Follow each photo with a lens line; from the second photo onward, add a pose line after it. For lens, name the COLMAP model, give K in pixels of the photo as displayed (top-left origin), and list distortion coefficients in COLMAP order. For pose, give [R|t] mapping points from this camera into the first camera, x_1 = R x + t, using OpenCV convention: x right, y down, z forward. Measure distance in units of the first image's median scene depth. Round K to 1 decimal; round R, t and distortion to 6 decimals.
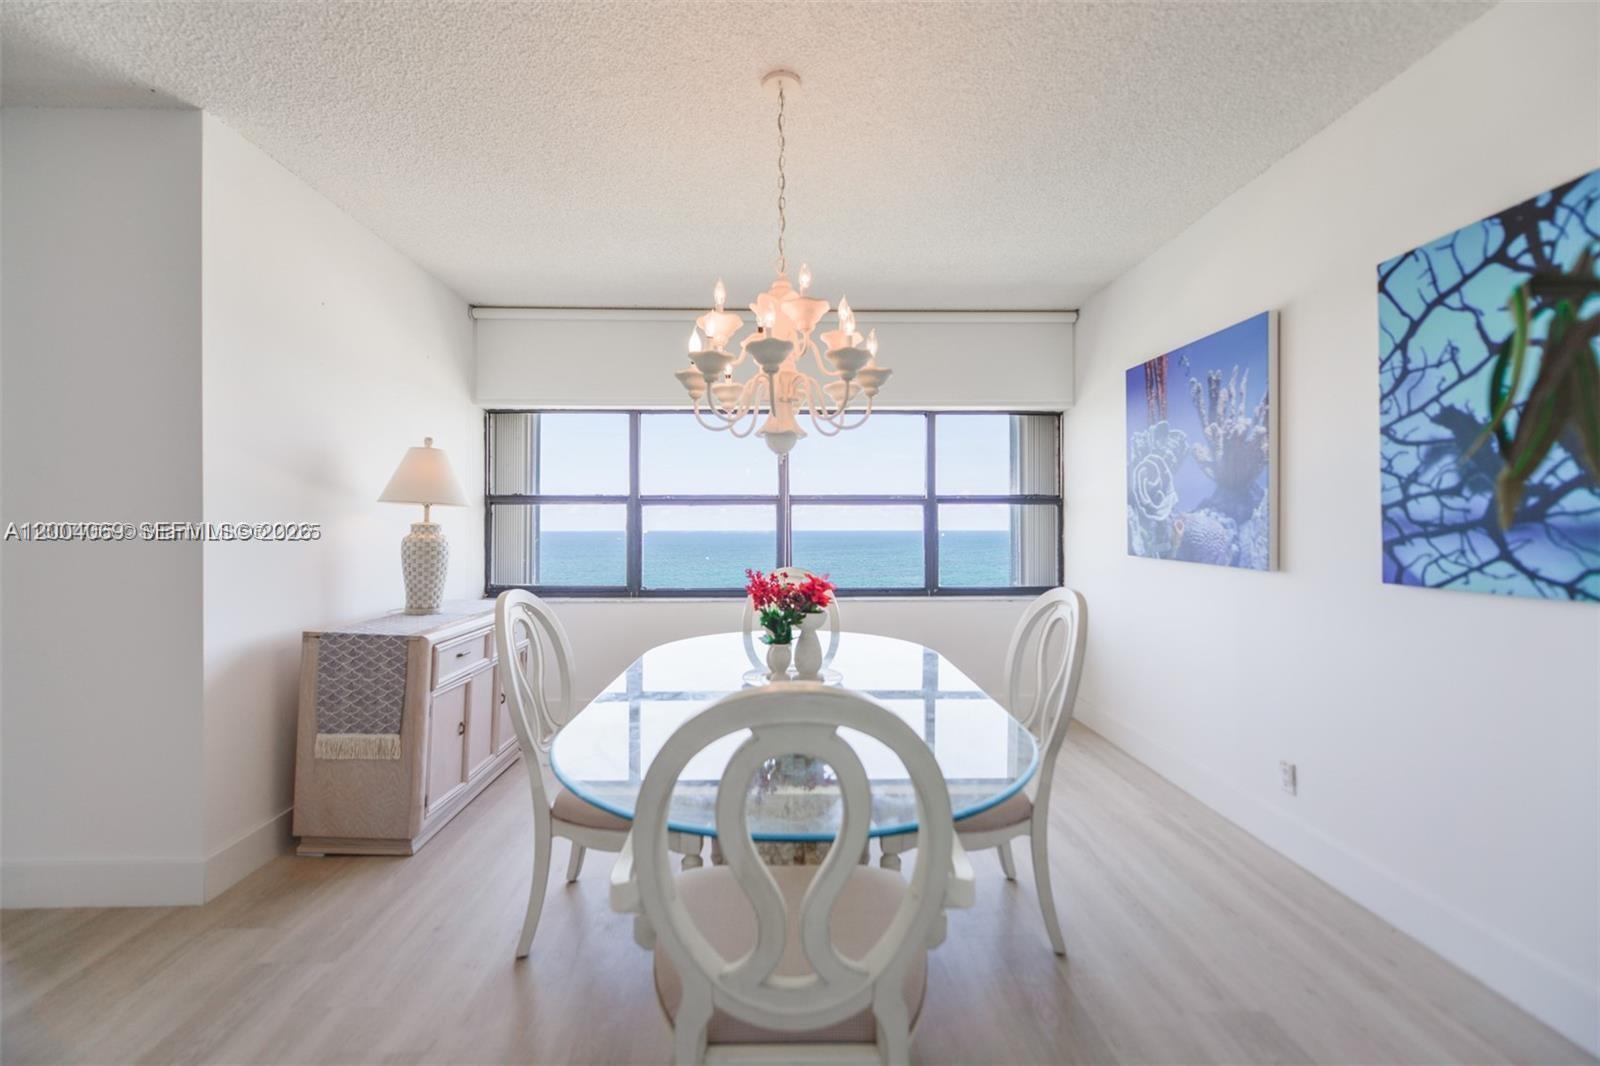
lens RADIAL K [[633.8, 0, 790.7], [0, 633.8, 526.2], [0, 0, 1]] dist [-0.011682, -0.000437]
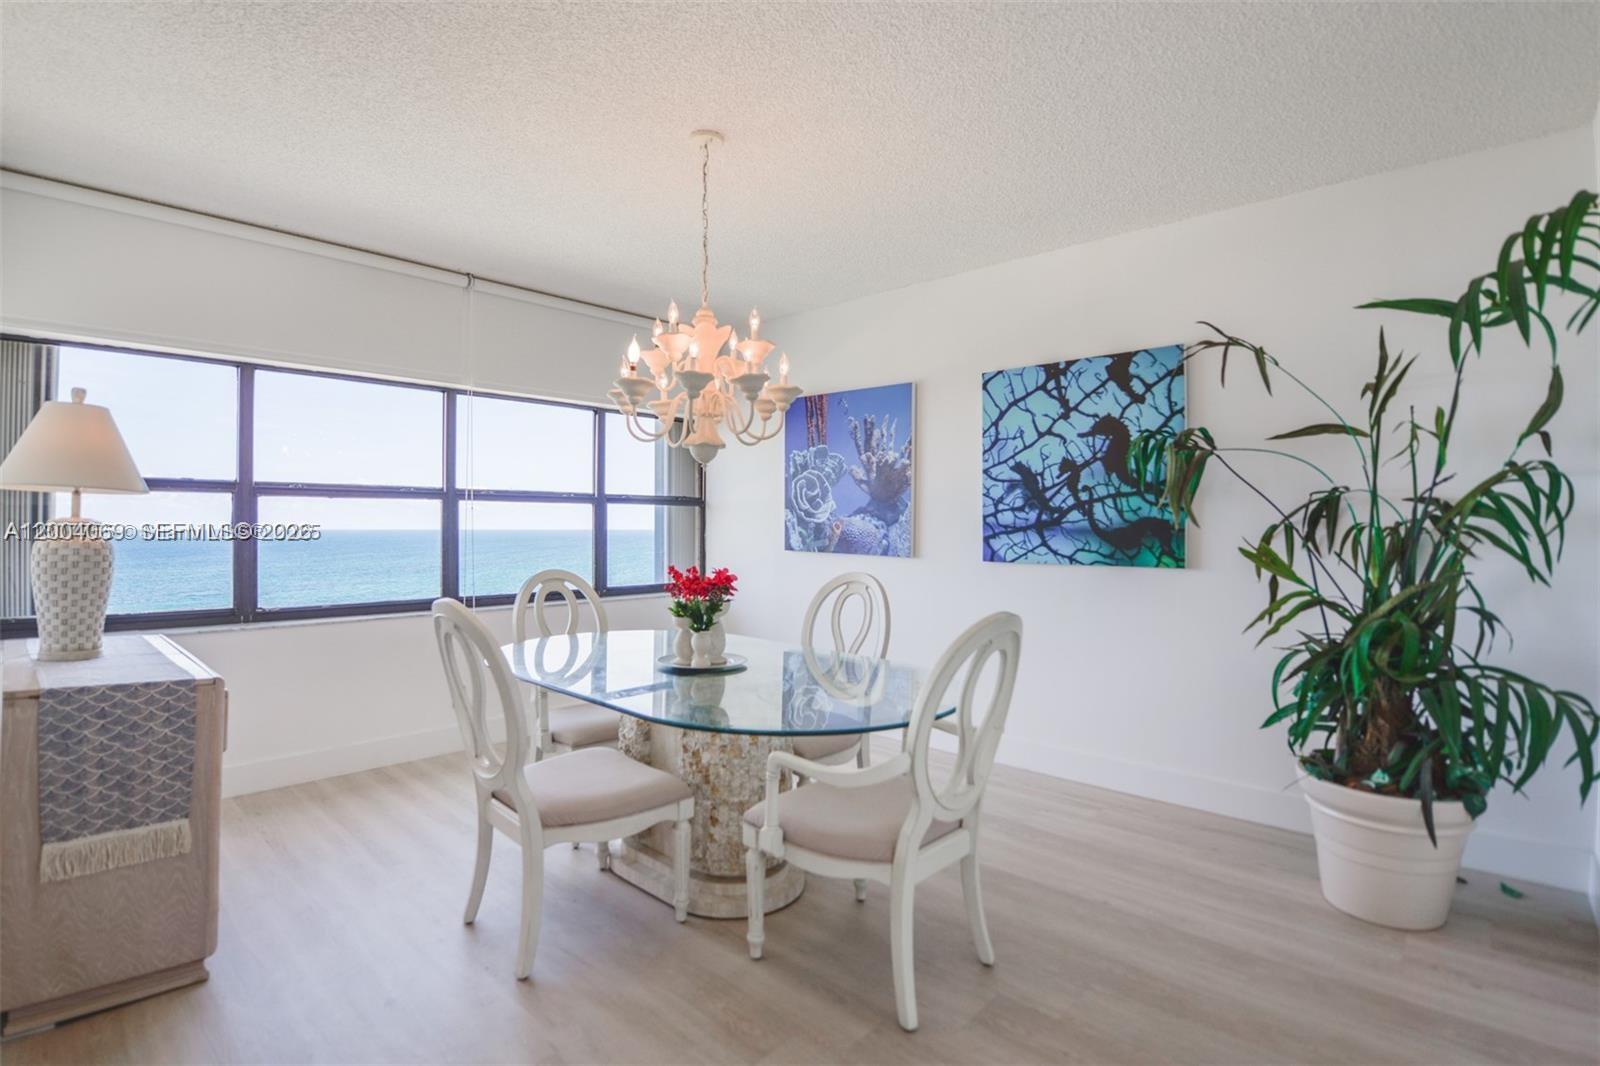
lens RADIAL K [[756.3, 0, 789.6], [0, 756.3, 531.4], [0, 0, 1]] dist [-0.051419, 0.000176]
pose [[0.703121, -0.001358, 0.711068, -0.720288], [-0.004668, 0.999968, 0.006526, -0.000658], [-0.711054, -0.007908, 0.703092, -0.051186]]
